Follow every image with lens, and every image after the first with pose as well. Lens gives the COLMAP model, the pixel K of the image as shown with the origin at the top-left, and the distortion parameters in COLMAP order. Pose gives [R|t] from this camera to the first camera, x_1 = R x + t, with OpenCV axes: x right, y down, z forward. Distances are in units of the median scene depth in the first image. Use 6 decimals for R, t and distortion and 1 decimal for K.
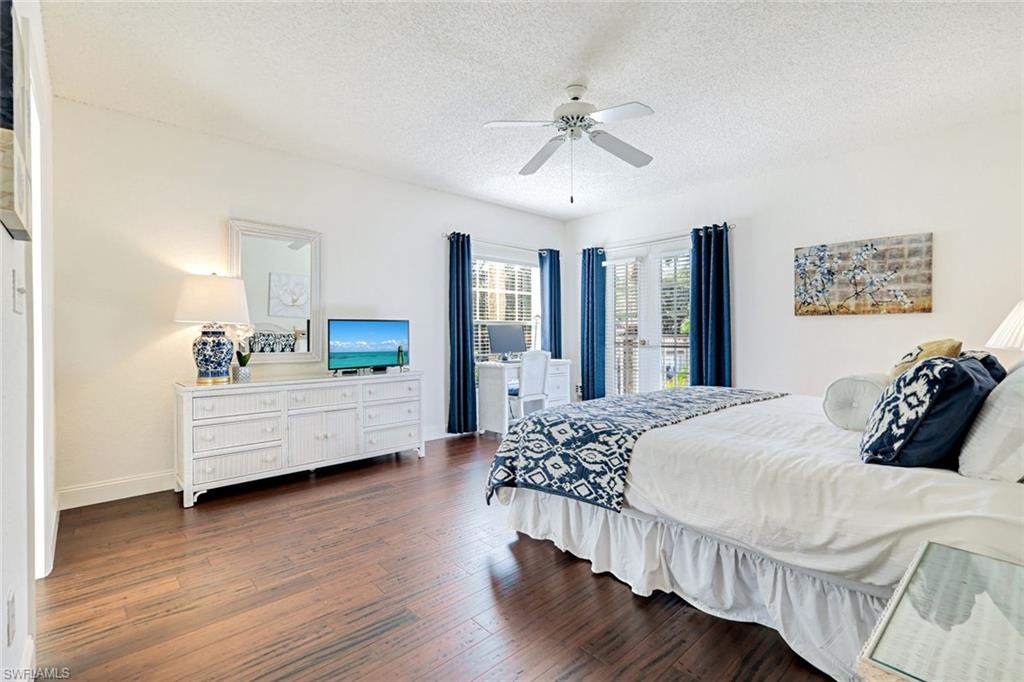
lens RADIAL K [[468.9, 0, 512.3], [0, 468.9, 337.8], [0, 0, 1]] dist [0.001049, 0.000096]
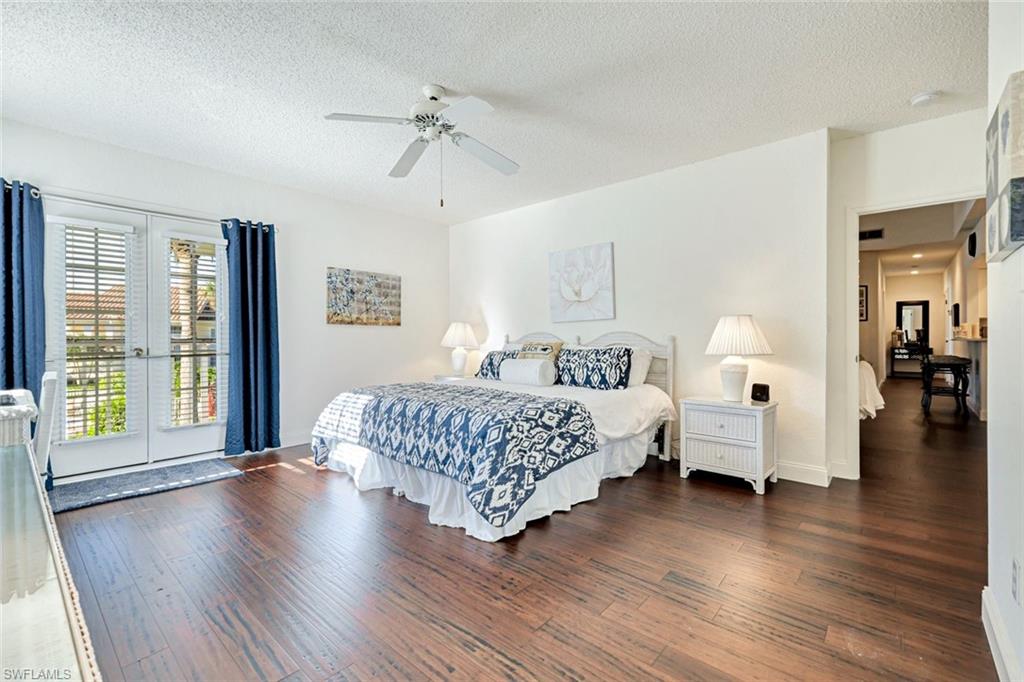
lens RADIAL K [[448.1, 0, 512.0], [0, 448.1, 339.8], [0, 0, 1]] dist [0.000440, 0.000036]
pose [[-0.114736, -0.003082, 0.993391, -1.020599], [0.009406, 0.999947, 0.004189, -0.012885], [-0.993351, 0.009824, -0.114701, 1.191353]]
